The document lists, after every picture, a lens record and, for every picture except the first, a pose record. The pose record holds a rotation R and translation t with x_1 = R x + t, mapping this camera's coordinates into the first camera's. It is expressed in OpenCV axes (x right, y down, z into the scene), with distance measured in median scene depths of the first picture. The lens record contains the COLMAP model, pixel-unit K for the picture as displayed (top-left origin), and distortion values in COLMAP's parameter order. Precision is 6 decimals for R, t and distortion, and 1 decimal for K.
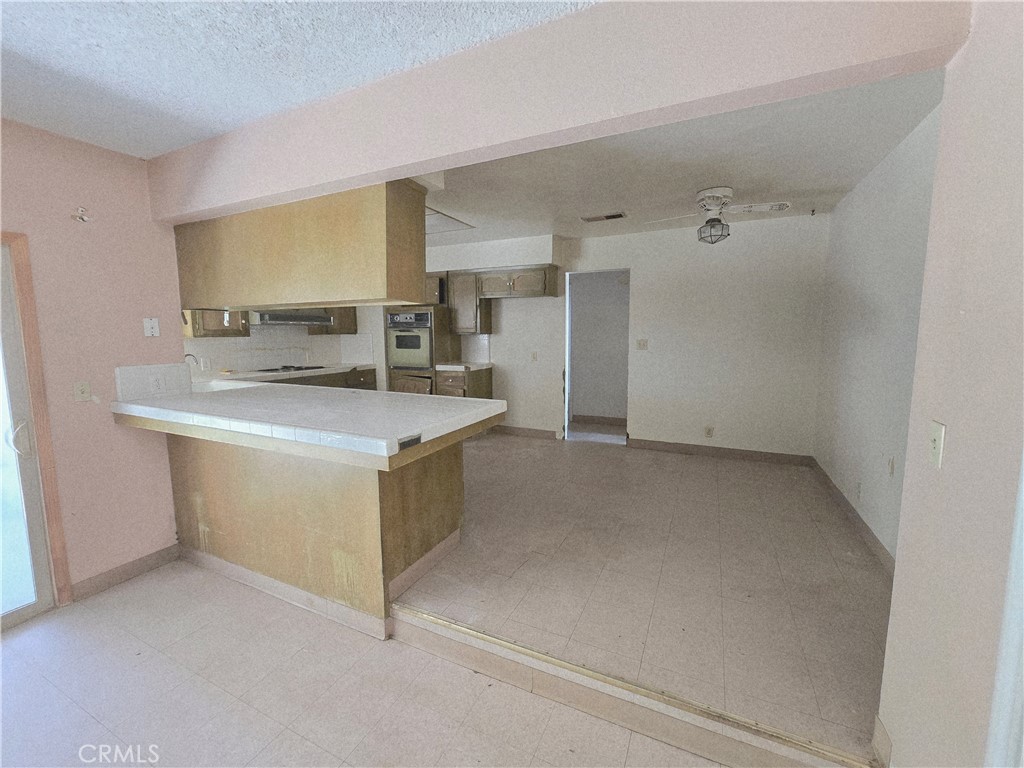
lens RADIAL K [[417.1, 0, 513.8], [0, 417.1, 381.7], [0, 0, 1]] dist [0.000504, 0.000027]
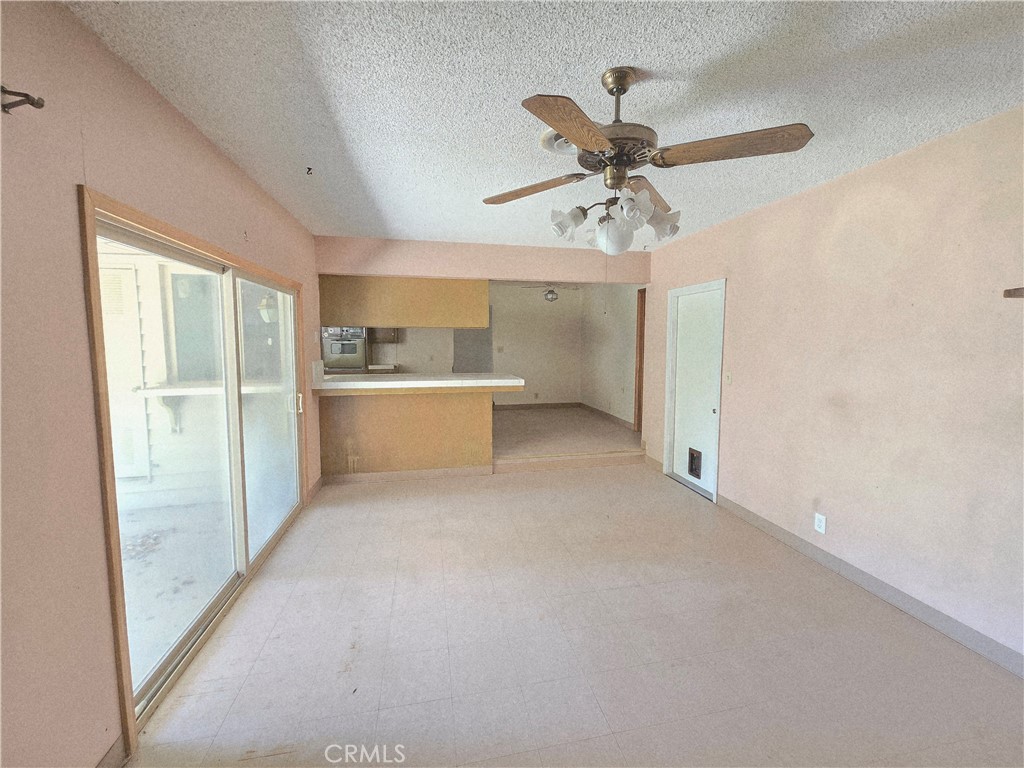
lens RADIAL K [[417.1, 0, 510.7], [0, 417.1, 380.3], [0, 0, 1]] dist [0.000504, 0.000027]
pose [[0.806074, -0.048696, 0.589808, -0.962766], [0.062578, 0.998035, -0.003123, 0.066438], [-0.588497, 0.039426, 0.807538, -0.586470]]
